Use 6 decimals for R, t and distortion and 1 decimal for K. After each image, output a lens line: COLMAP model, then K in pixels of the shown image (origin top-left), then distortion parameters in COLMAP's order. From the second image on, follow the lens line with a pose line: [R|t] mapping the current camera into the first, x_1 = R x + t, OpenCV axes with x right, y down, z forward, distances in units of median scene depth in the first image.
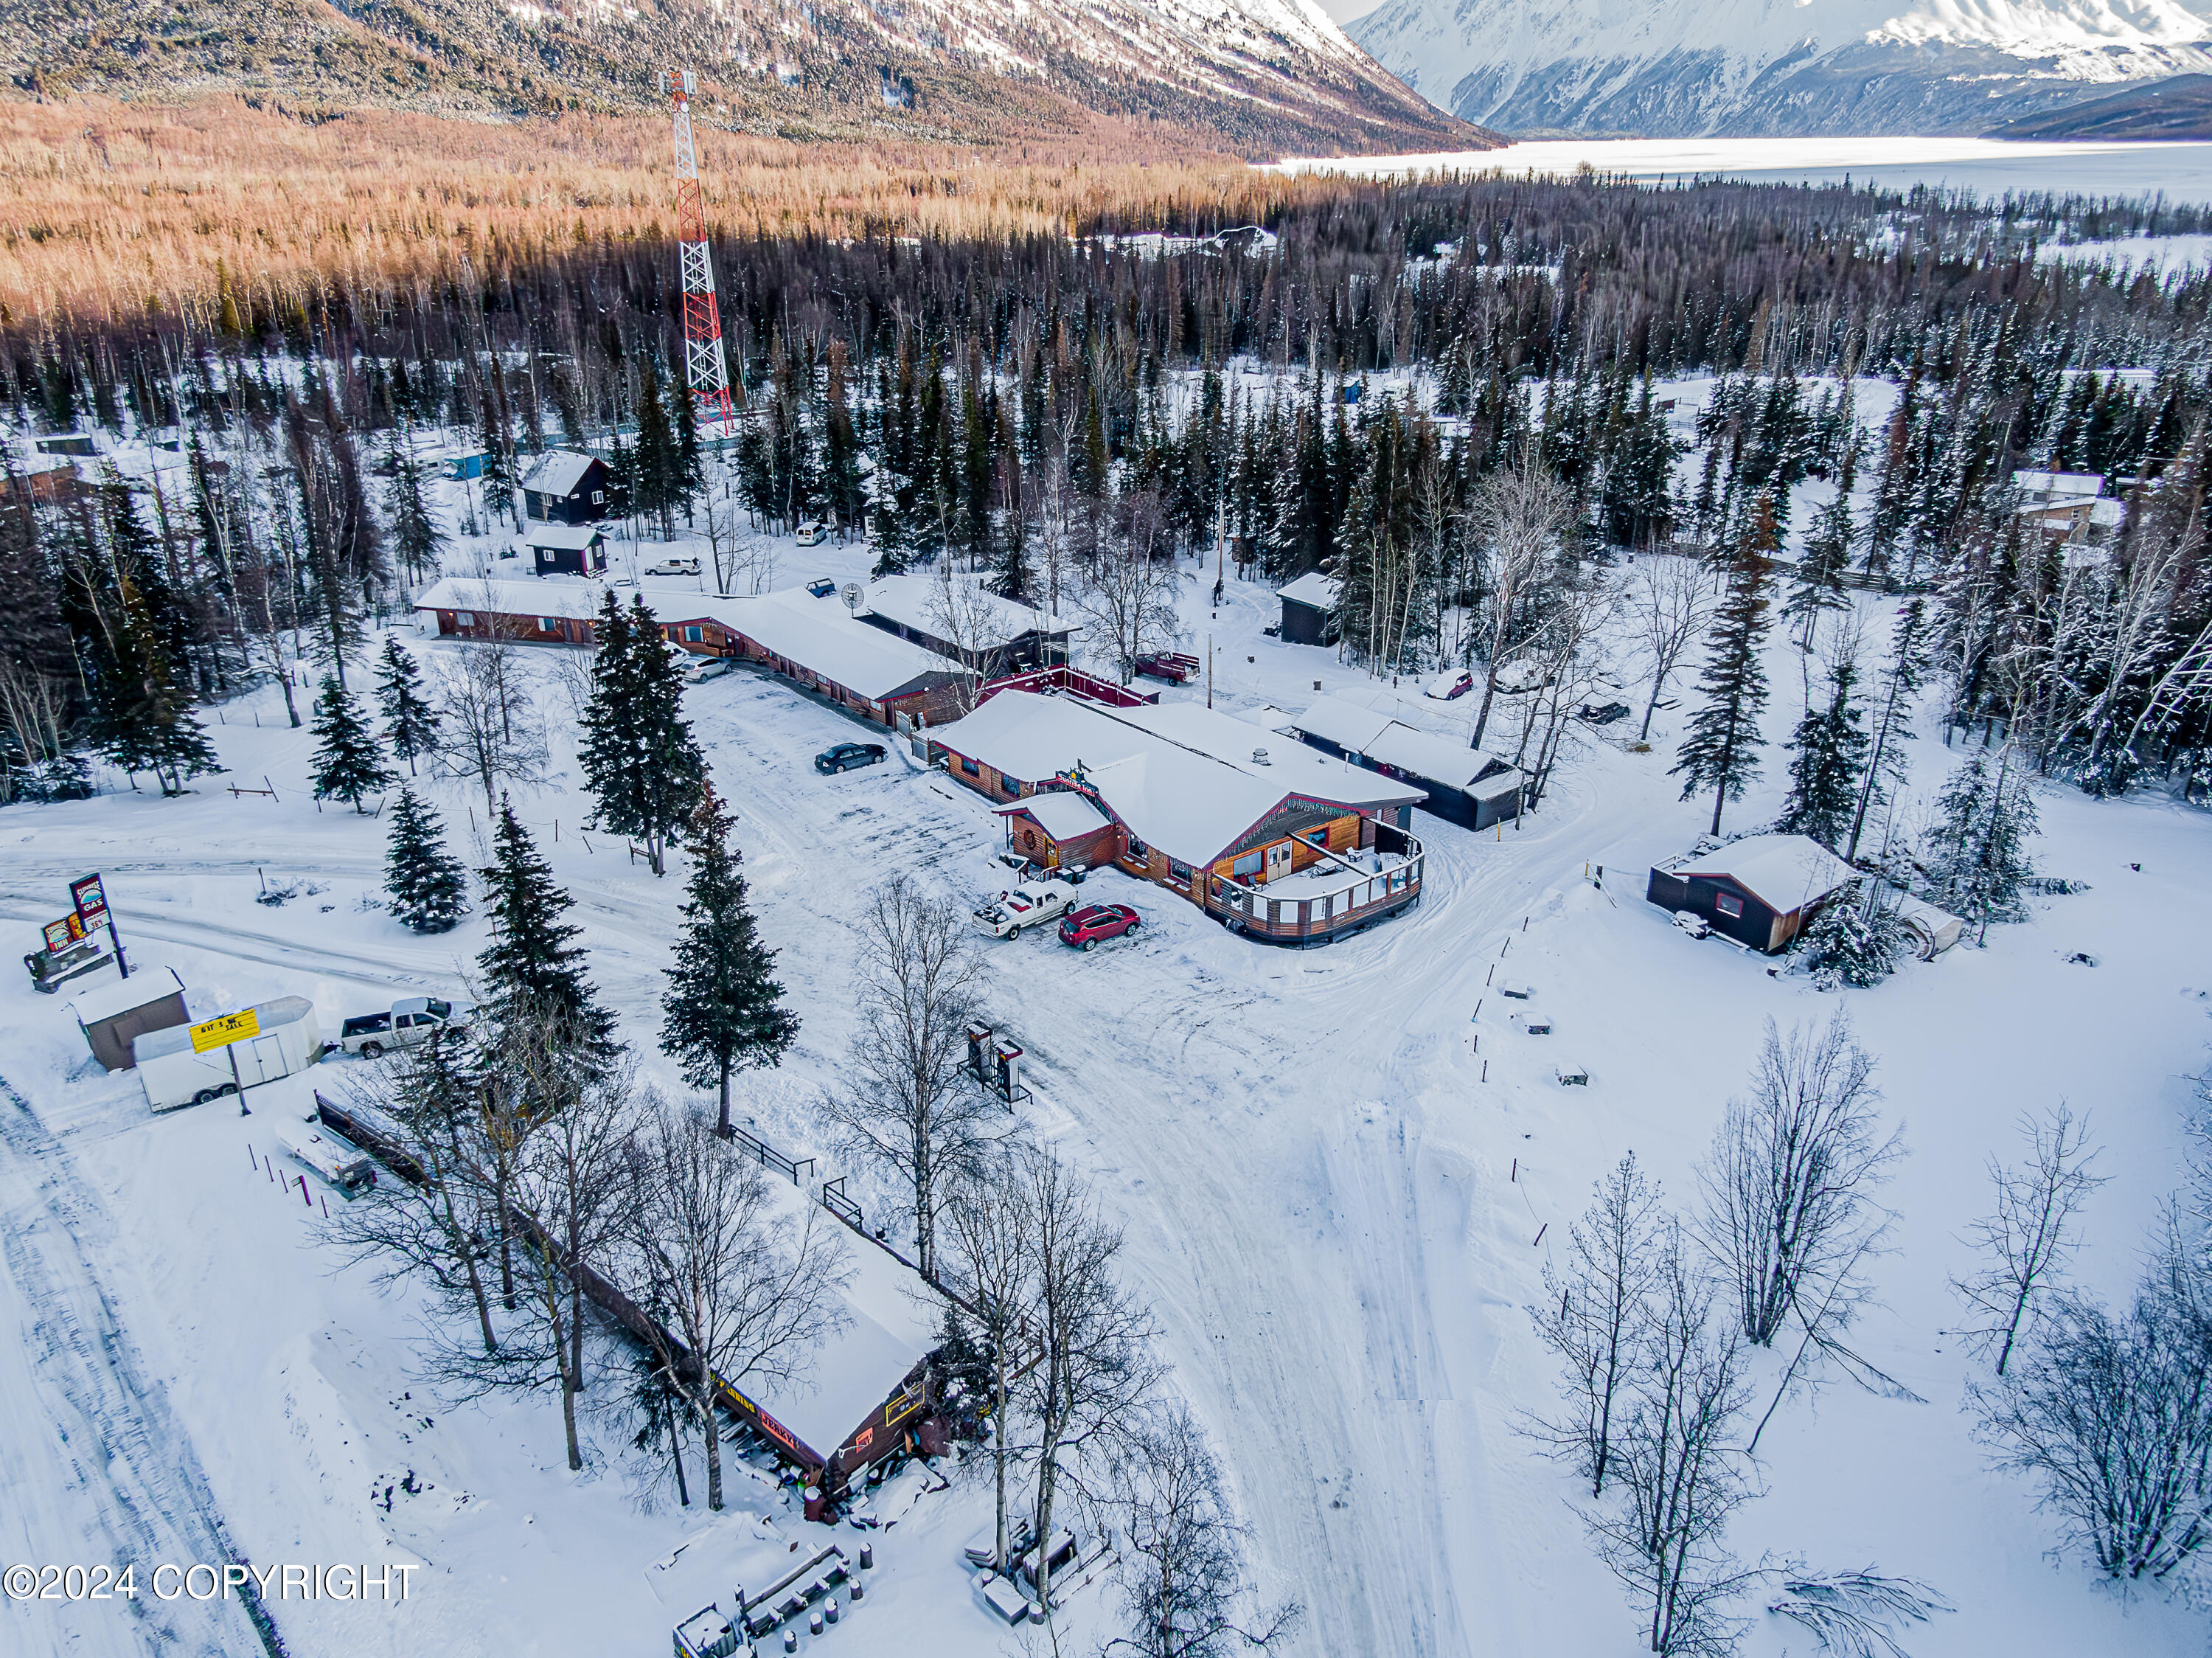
lens RADIAL K [[1591.0, 0, 1106.0], [0, 1591.0, 829.0], [0, 0, 1]] dist [0.034504, -0.039888]
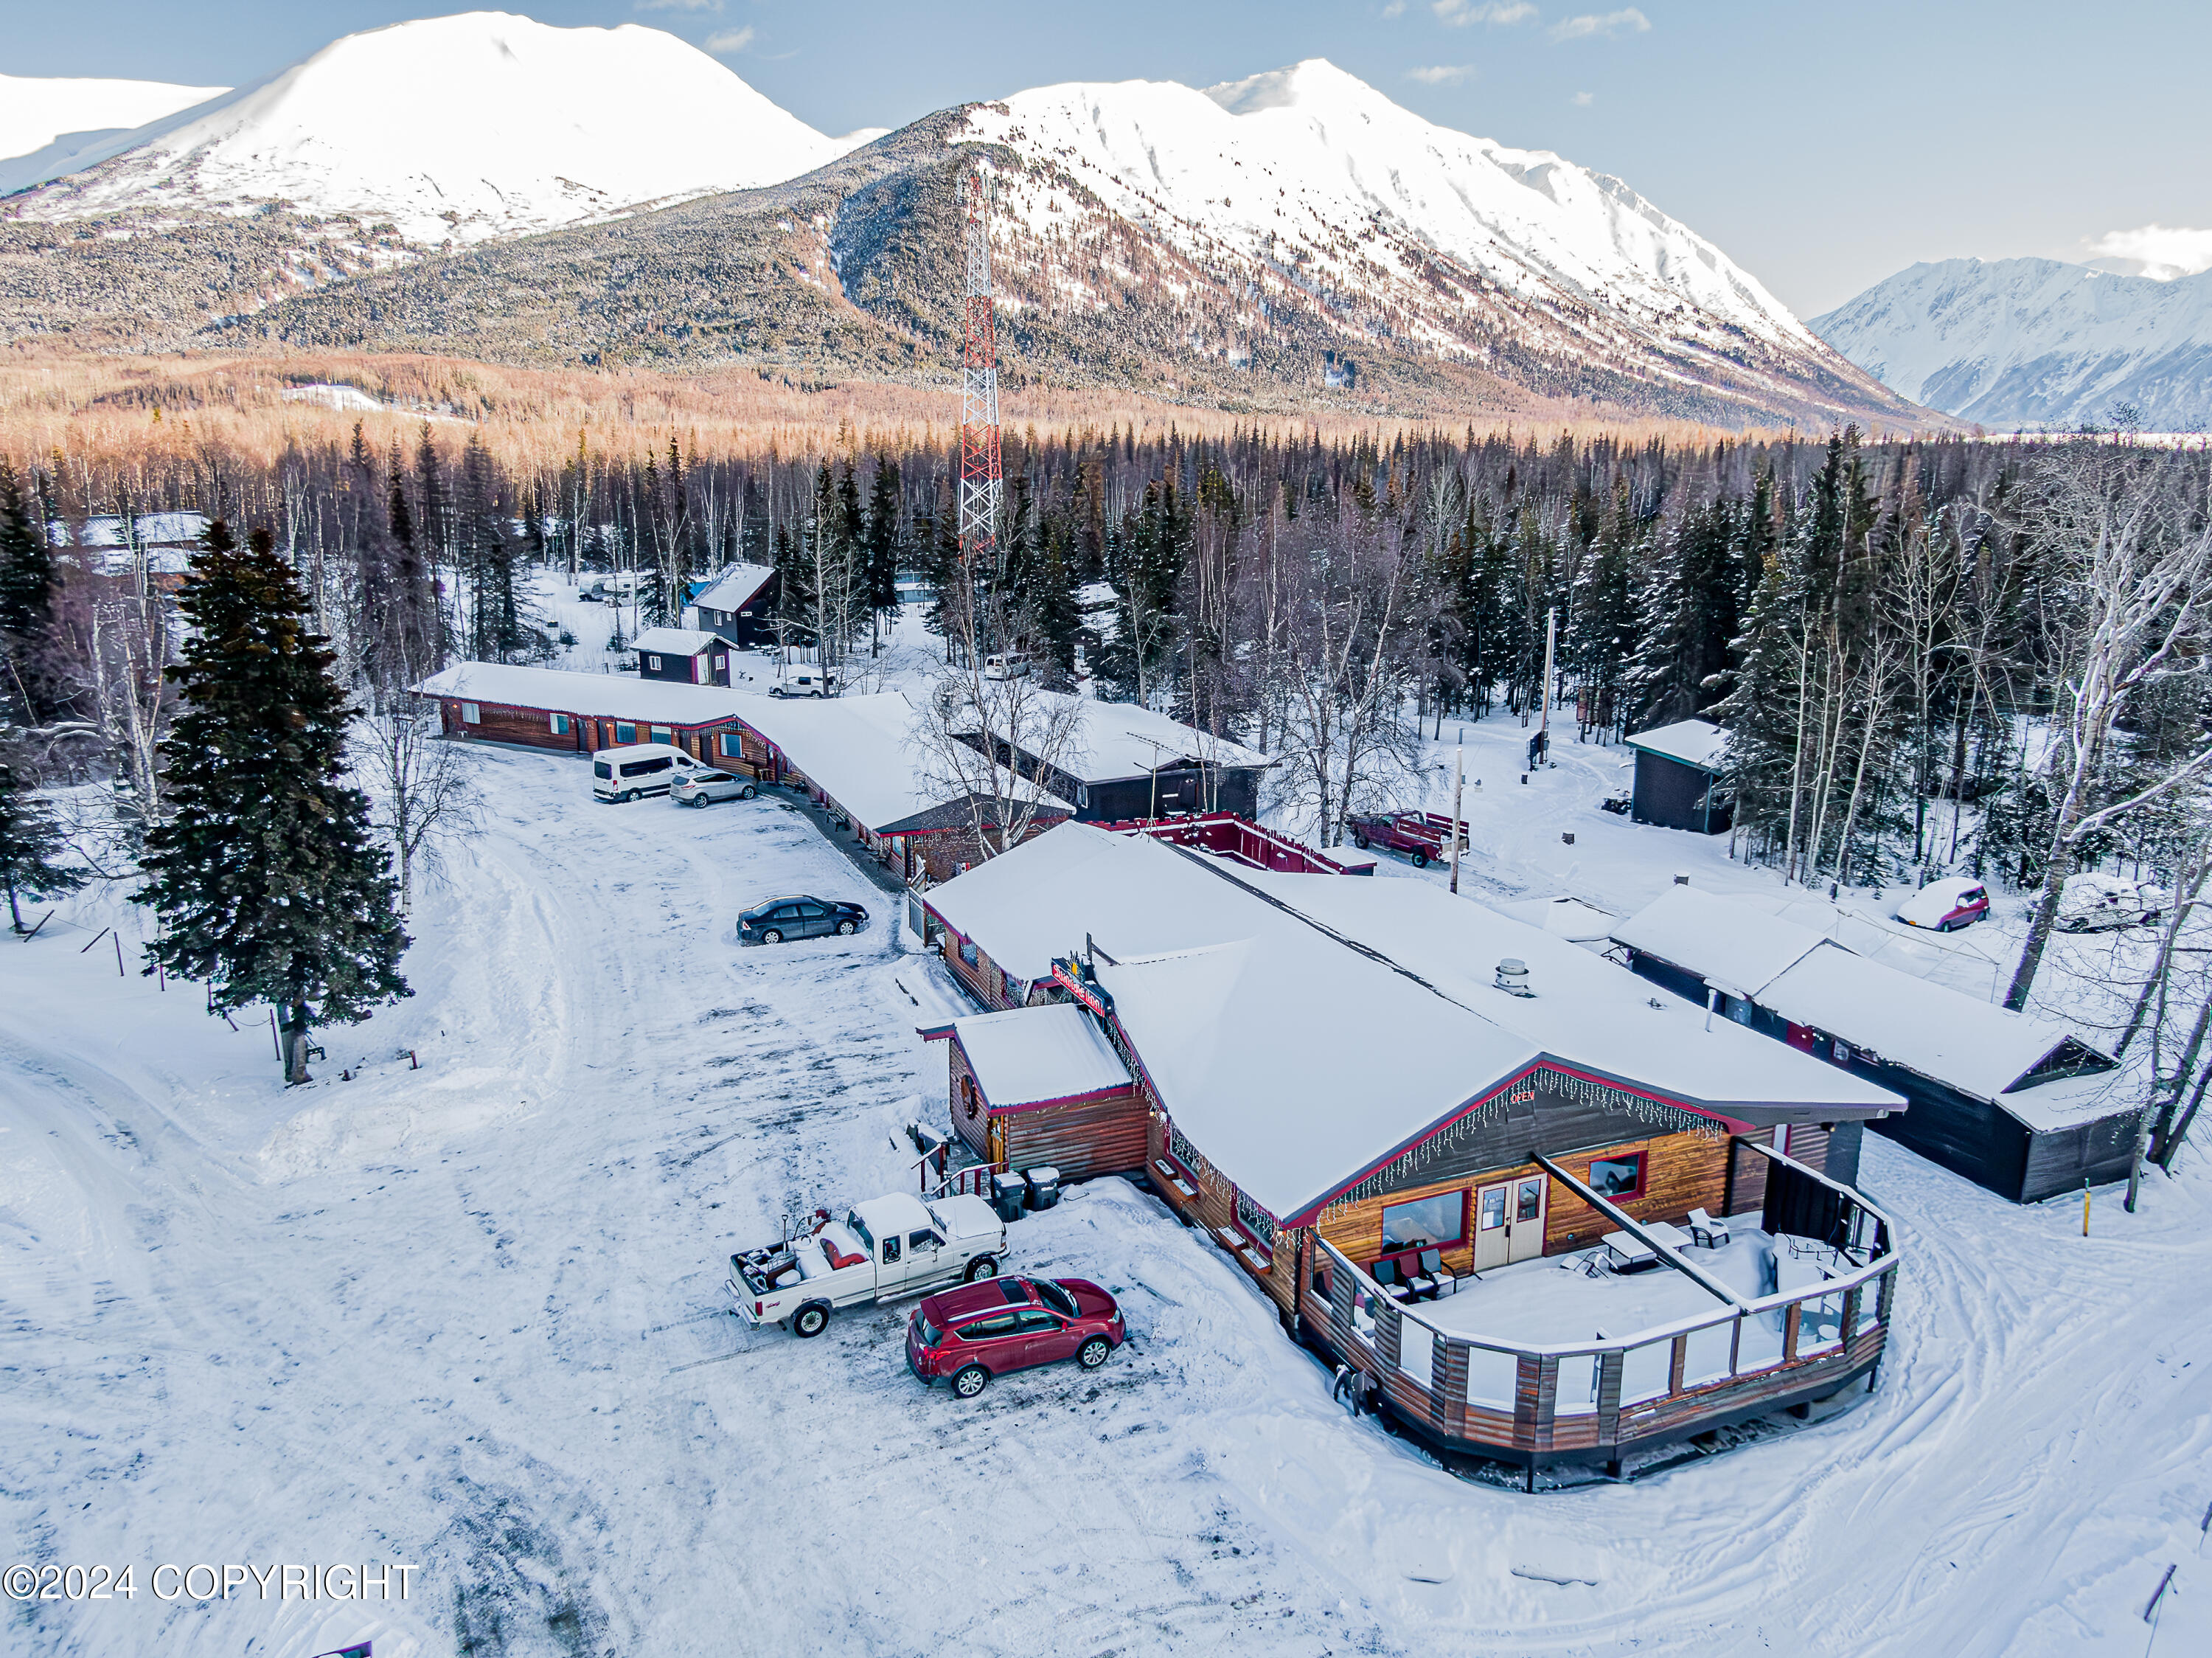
lens RADIAL K [[1591.0, 0, 1106.0], [0, 1591.0, 829.0], [0, 0, 1]] dist [0.034504, -0.039888]
pose [[0.965626, 0.073403, -0.249357, 0.070336], [-0.112461, 0.982844, -0.146183, -0.005005], [0.234349, 0.169202, 0.957315, 0.383033]]
